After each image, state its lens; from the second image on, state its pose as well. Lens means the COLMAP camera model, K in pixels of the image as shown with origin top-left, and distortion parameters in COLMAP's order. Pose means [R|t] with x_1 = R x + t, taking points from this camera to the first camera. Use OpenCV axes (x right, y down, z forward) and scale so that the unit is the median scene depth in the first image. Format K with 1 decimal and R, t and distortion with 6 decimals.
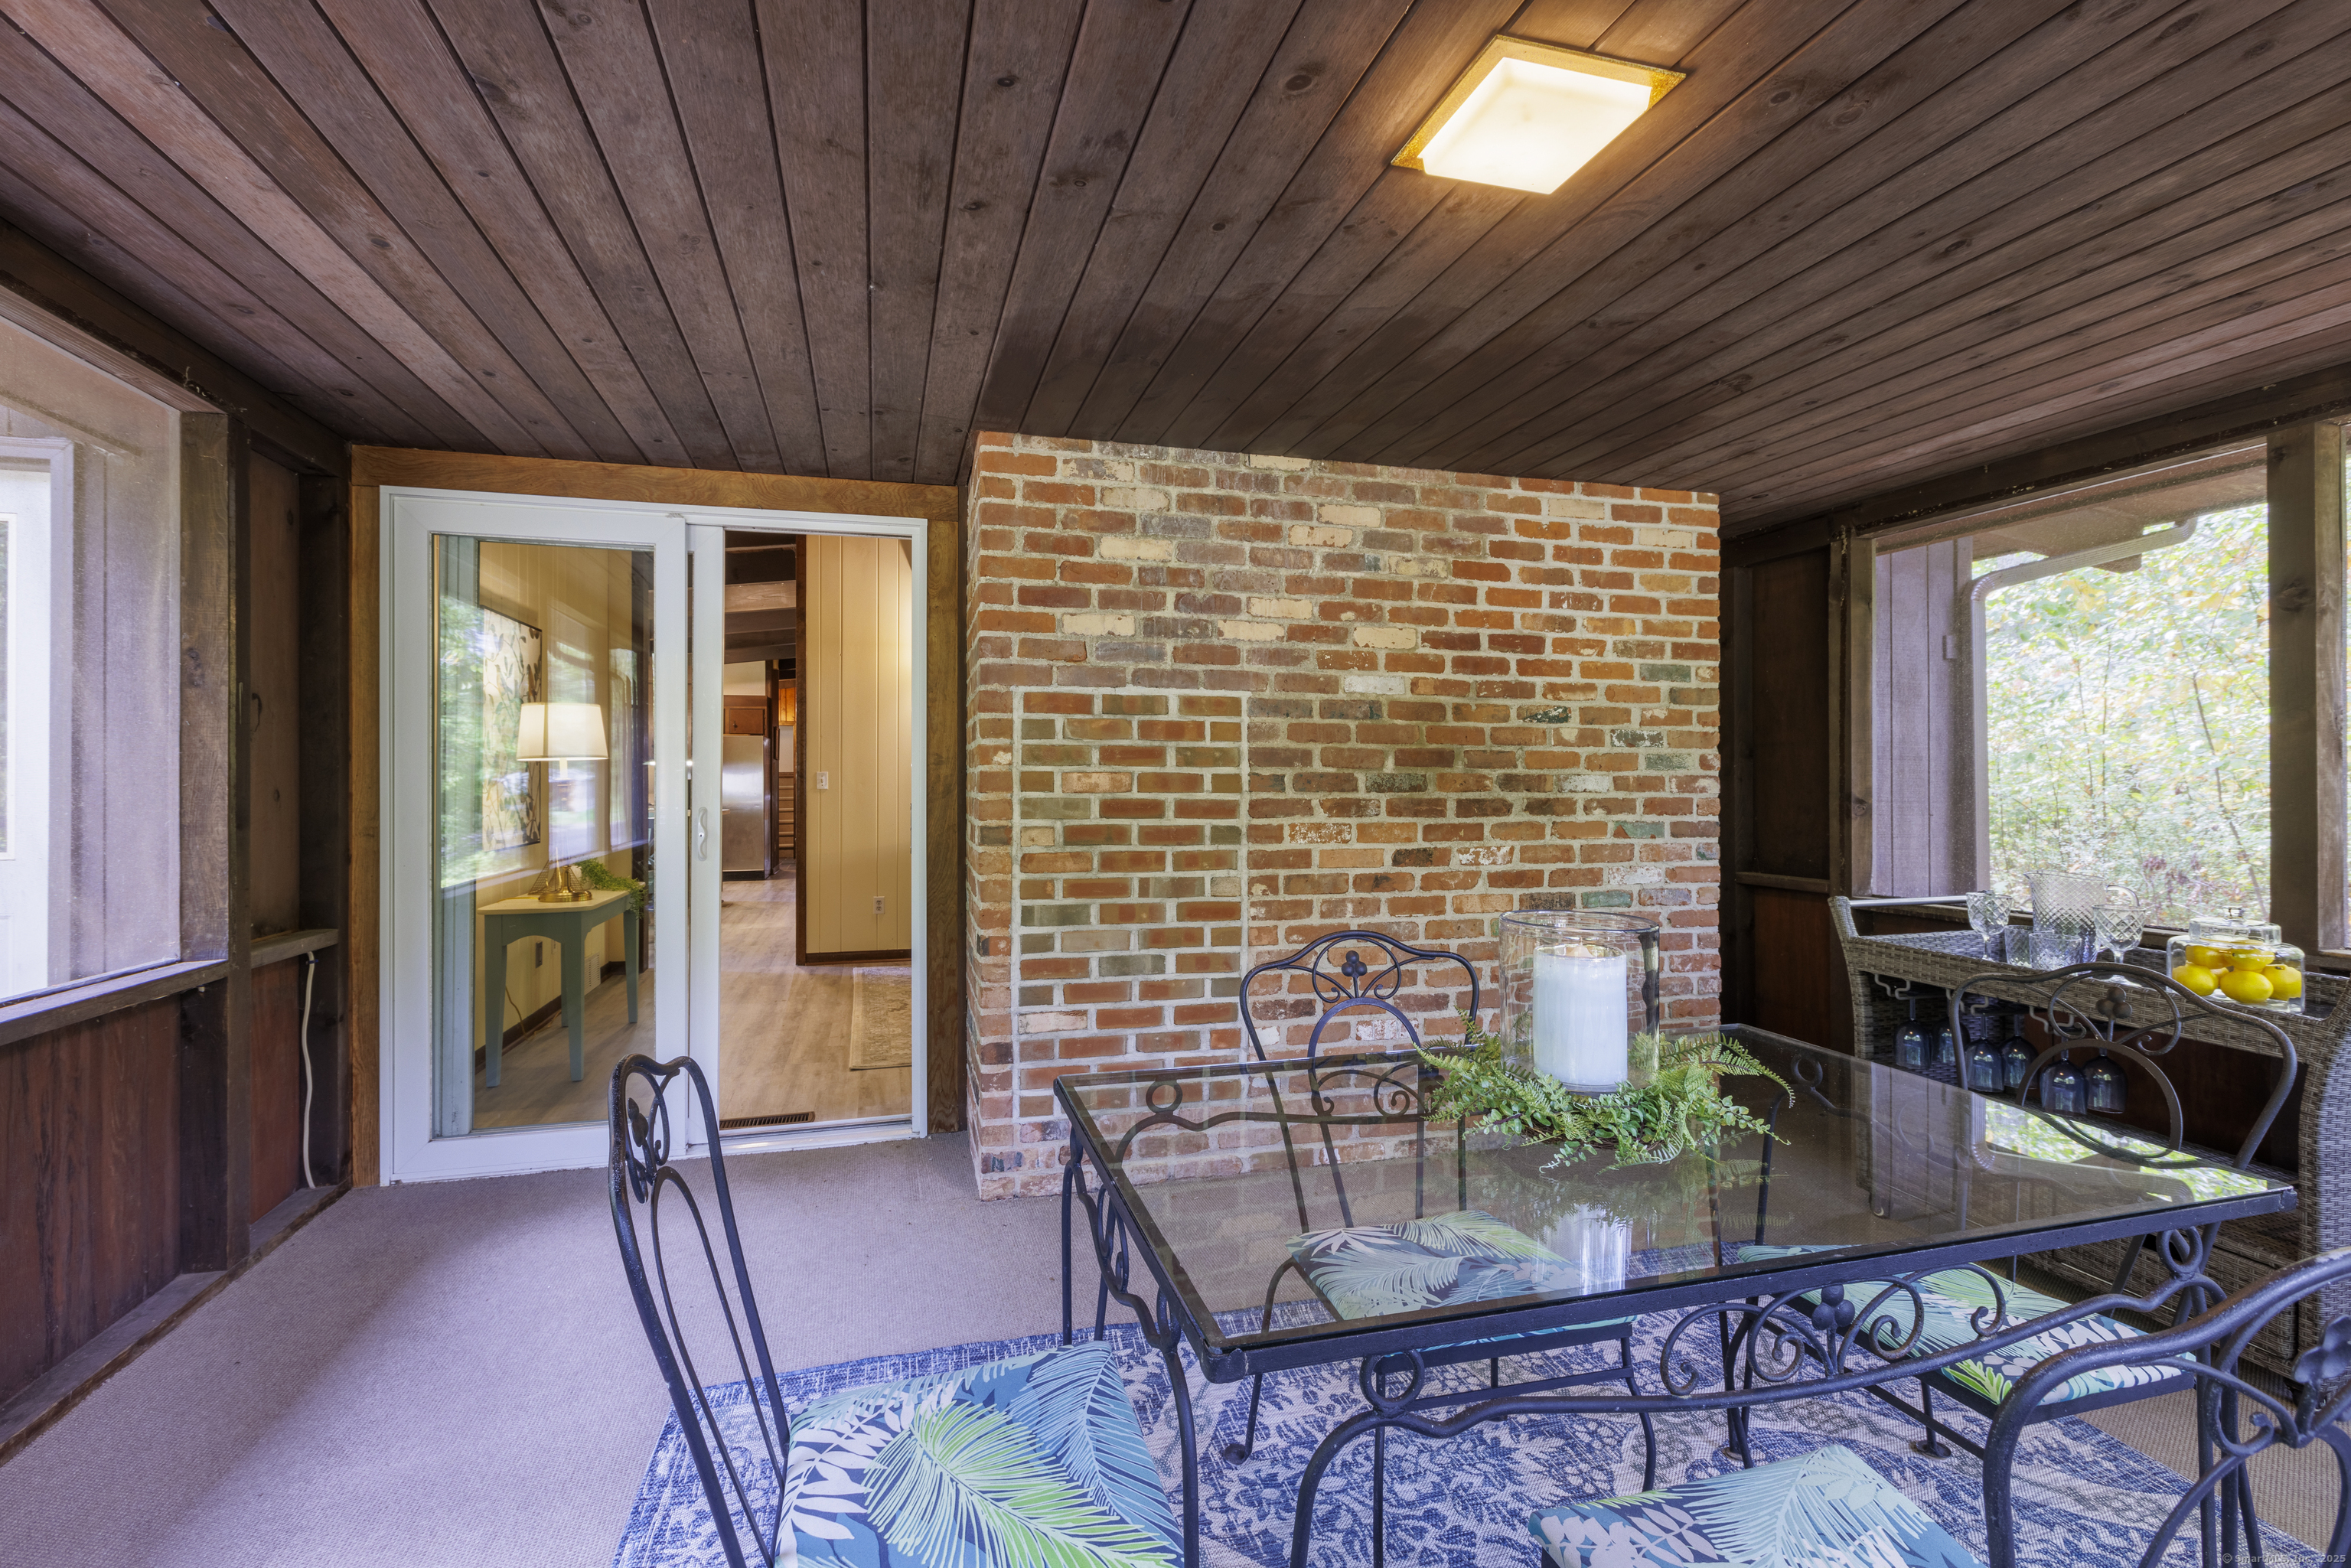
lens RADIAL K [[1104.8, 0, 1178.4], [0, 1104.8, 776.5], [0, 0, 1]] dist [0.002966, 0.000092]
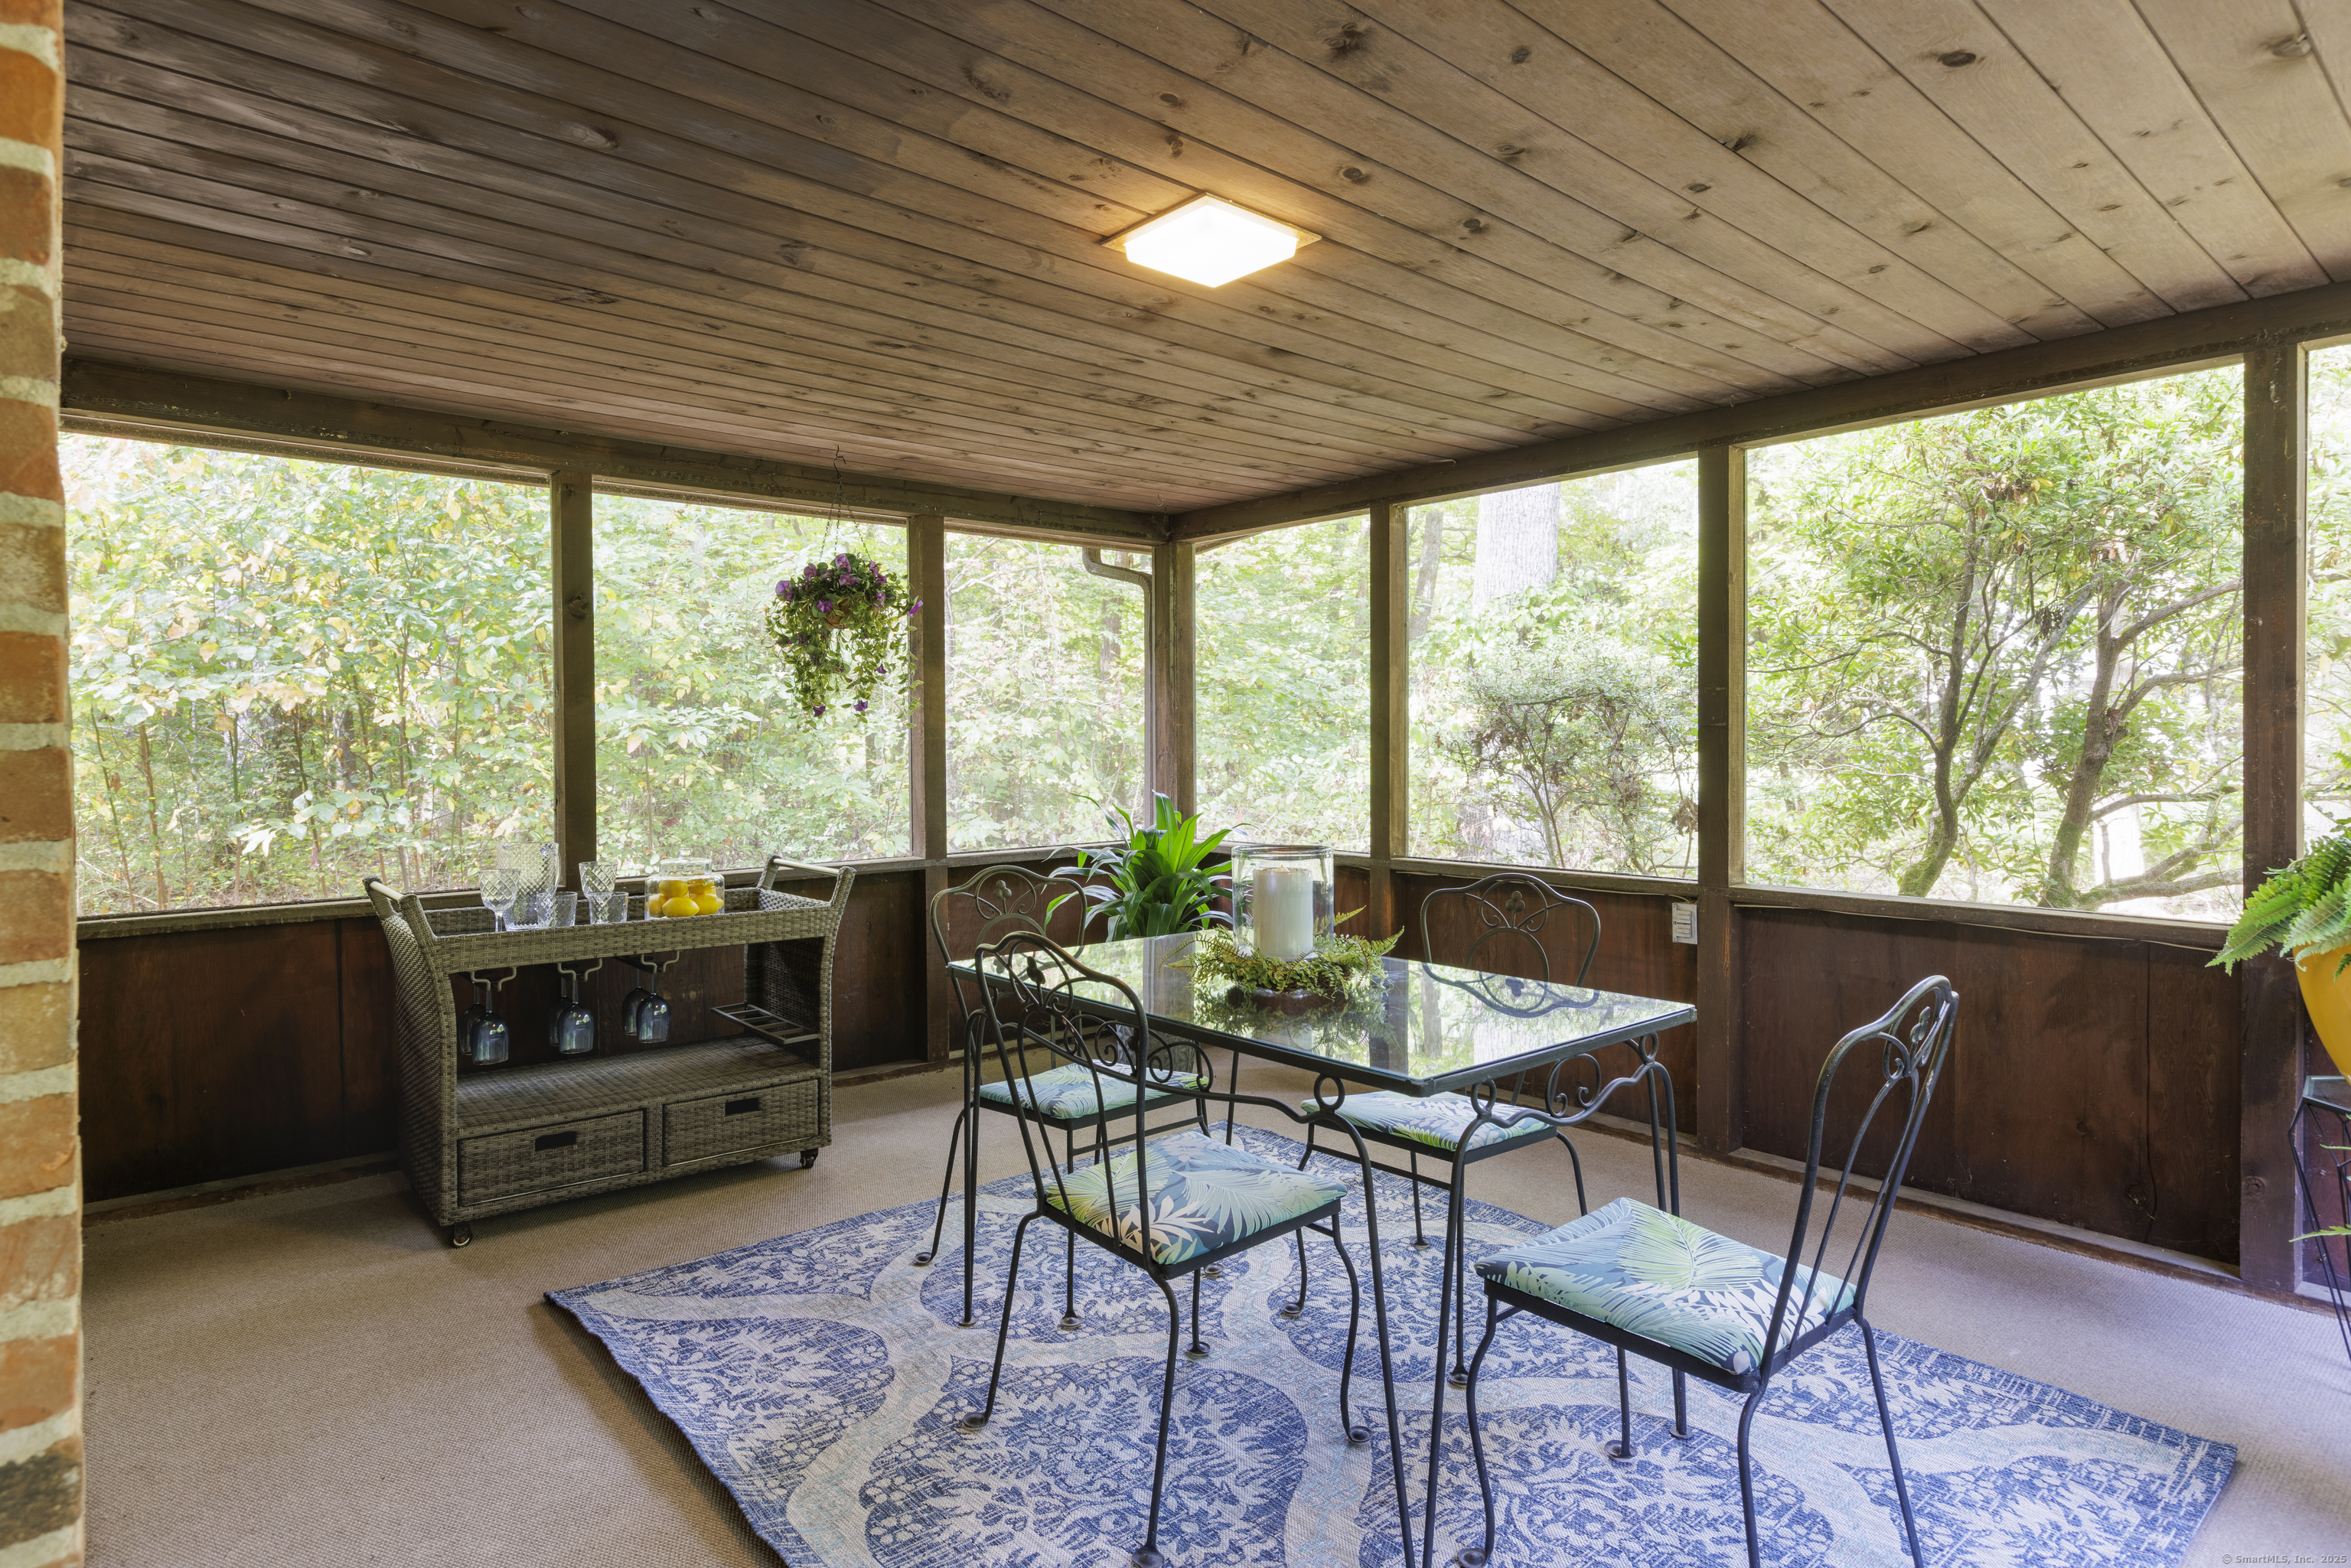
lens RADIAL K [[1320.2, 0, 1171.6], [0, 1320.2, 763.1], [0, 0, 1]] dist [0.008090, 0.000721]
pose [[-0.459276, -0.015929, 0.888151, -0.784580], [0.000452, 0.999835, 0.018166, -0.014673], [-0.888293, 0.008745, -0.459193, 1.338308]]
